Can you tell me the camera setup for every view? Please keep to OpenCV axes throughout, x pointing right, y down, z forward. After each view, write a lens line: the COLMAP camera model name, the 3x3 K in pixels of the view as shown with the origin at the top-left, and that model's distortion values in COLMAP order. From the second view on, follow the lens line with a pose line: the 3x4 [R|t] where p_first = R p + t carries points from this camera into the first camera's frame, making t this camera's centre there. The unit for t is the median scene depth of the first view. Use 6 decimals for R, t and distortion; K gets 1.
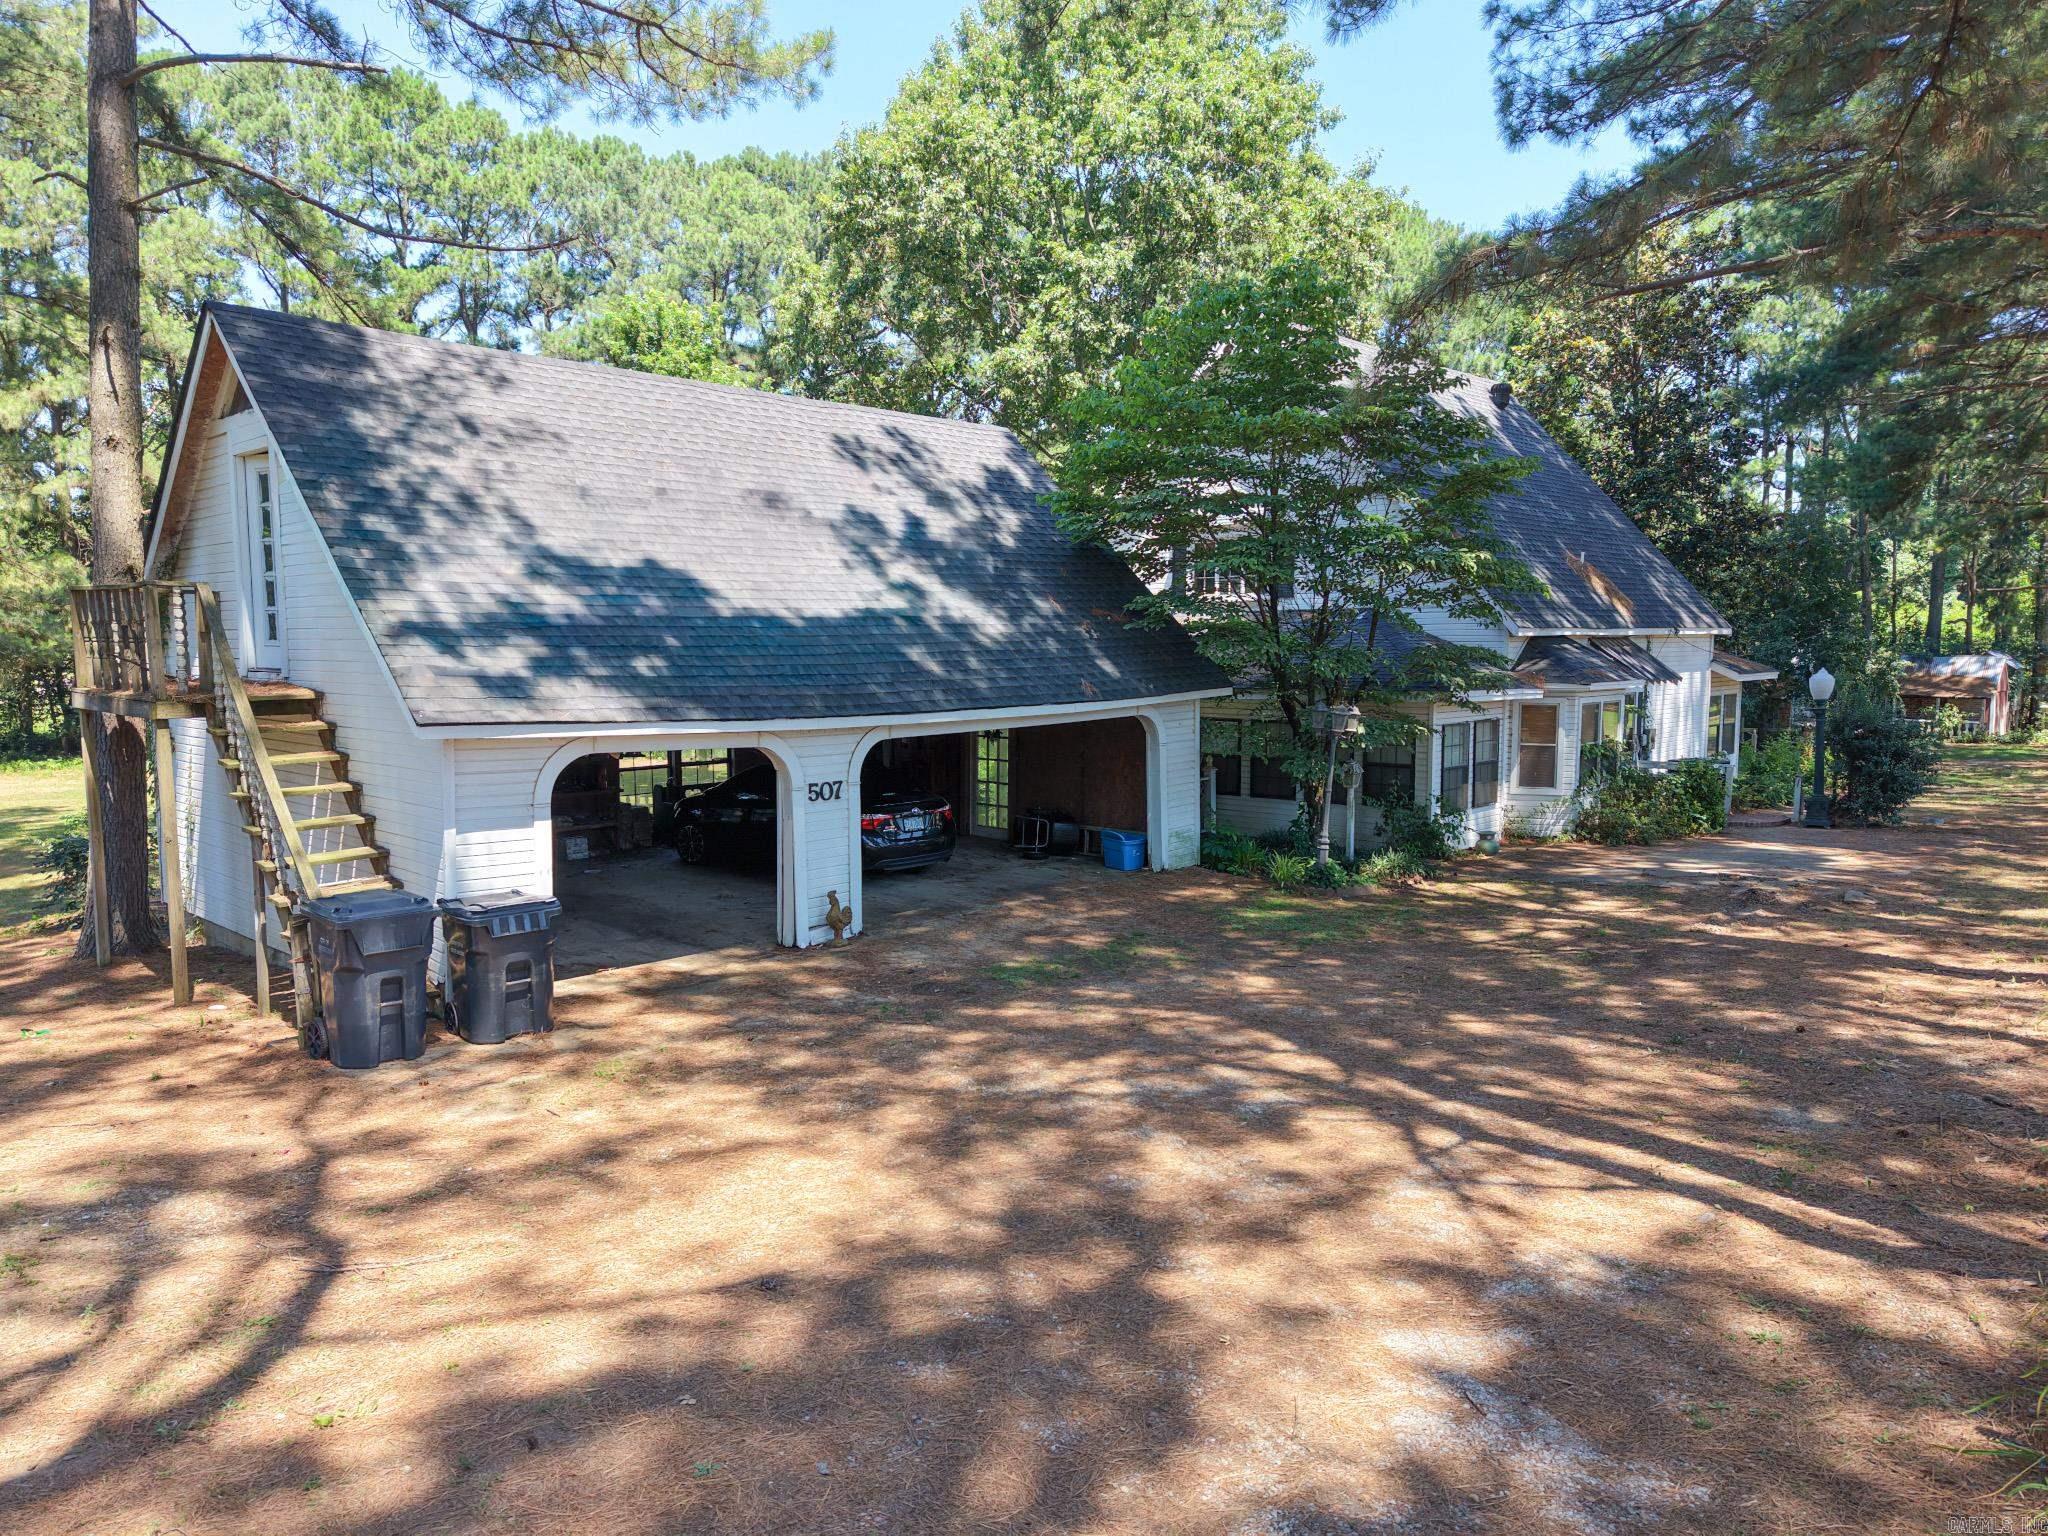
lens RADIAL K [[1320.1, 0, 1024.0], [0, 1320.1, 768.0], [0, 0, 1]] dist [0.054463, -0.097476]
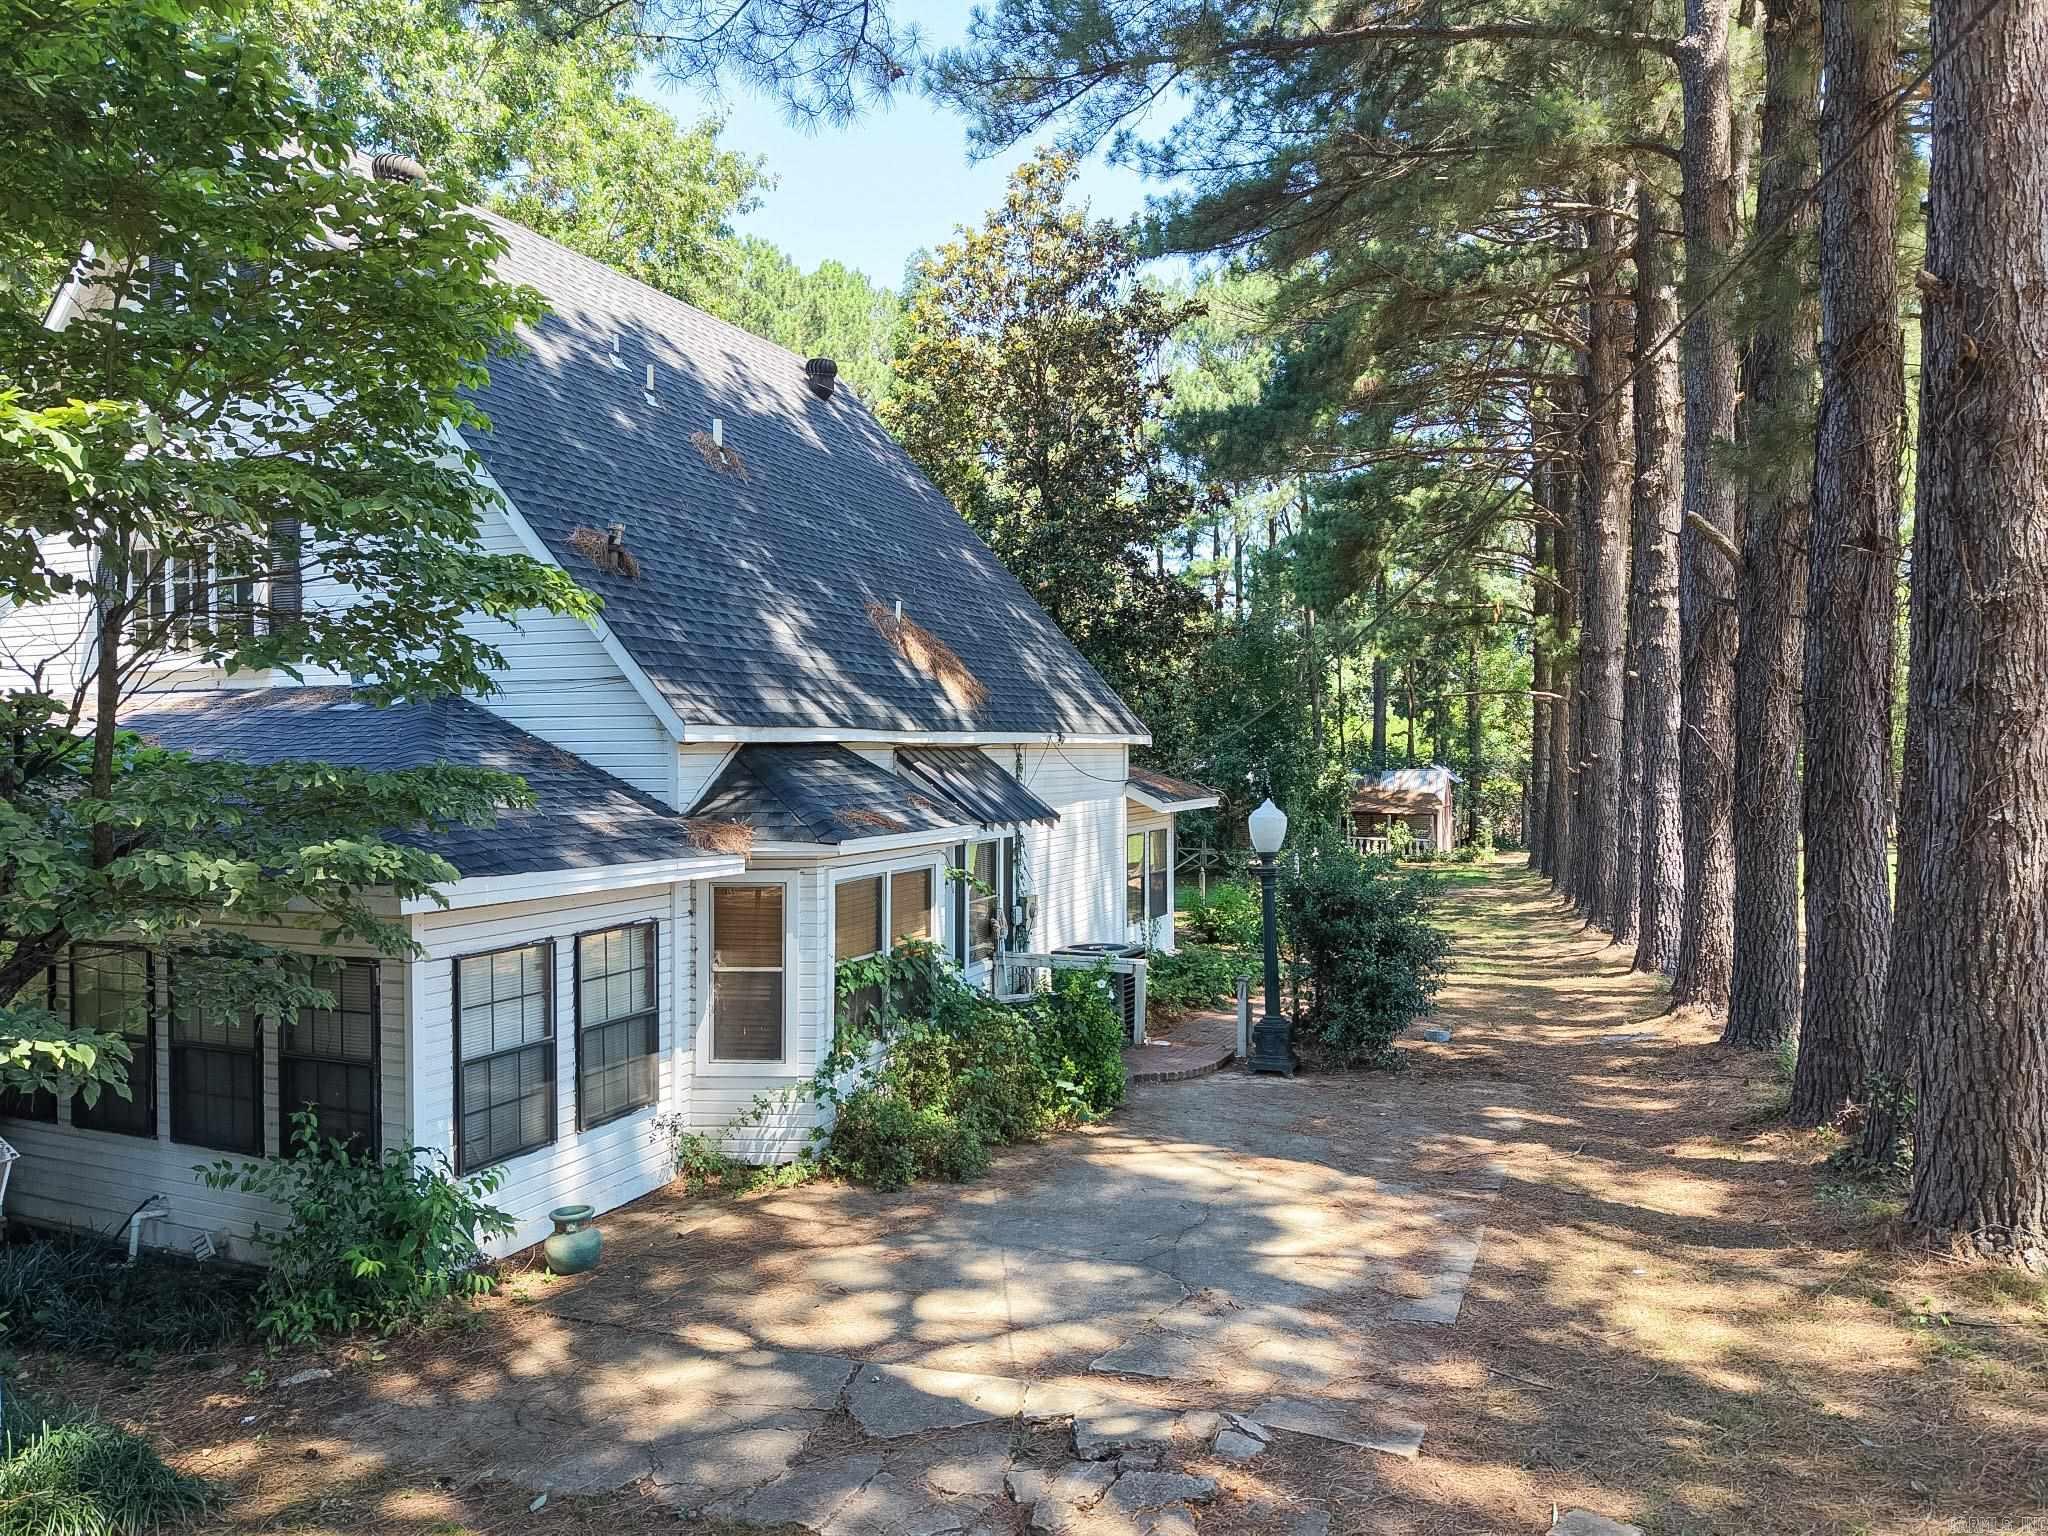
lens RADIAL K [[1374.5, 0, 1024.0], [0, 1374.5, 768.0], [0, 0, 1]] dist [0.001898, 0.000026]
pose [[0.937553, -0.002094, 0.347835, 0.241838], [0.031913, 0.996282, -0.080021, -0.036526], [-0.346374, 0.086125, 0.934135, 0.393151]]
